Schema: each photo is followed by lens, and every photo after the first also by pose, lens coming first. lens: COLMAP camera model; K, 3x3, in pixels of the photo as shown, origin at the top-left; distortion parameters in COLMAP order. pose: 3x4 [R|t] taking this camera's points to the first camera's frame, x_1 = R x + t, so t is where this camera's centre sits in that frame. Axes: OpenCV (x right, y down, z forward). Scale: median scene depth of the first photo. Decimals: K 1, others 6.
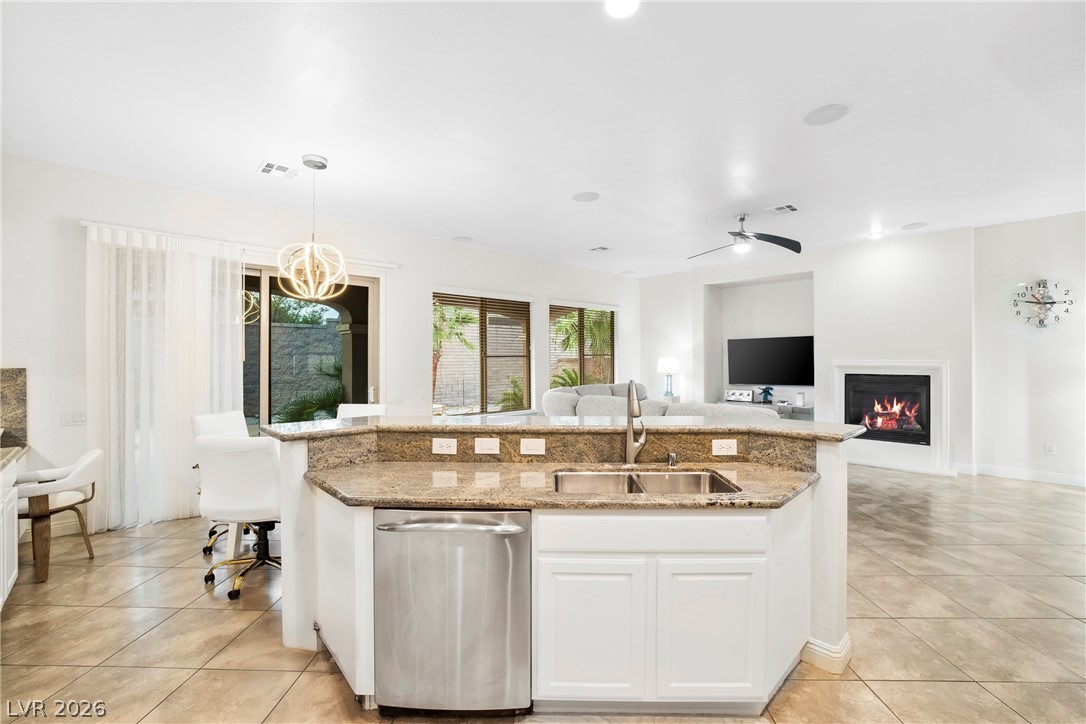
lens RADIAL K [[472.2, 0, 542.7], [0, 472.2, 362.0], [0, 0, 1]] dist [-0.026589, 0.009958]
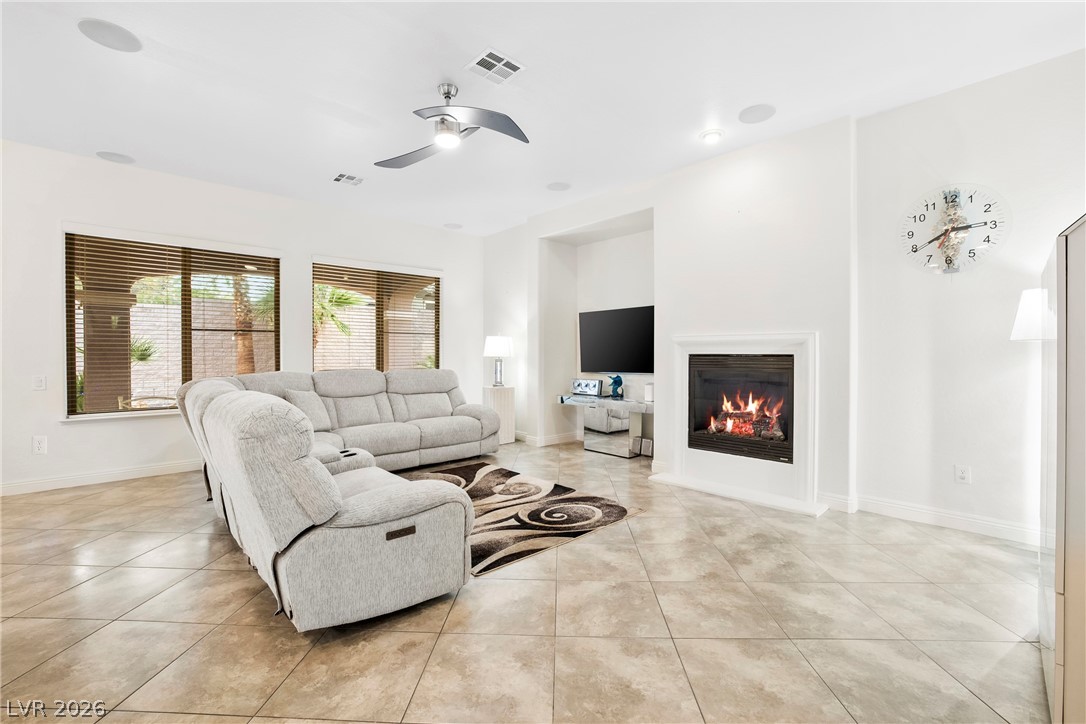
lens RADIAL K [[472.2, 0, 543.0], [0, 472.2, 357.0], [0, 0, 1]] dist [-0.026589, 0.009958]
pose [[0.997891, -0.006026, 0.064632, 0.415234], [0.005299, 0.999921, 0.011399, 0.020231], [-0.064695, -0.011033, 0.997844, 0.352260]]
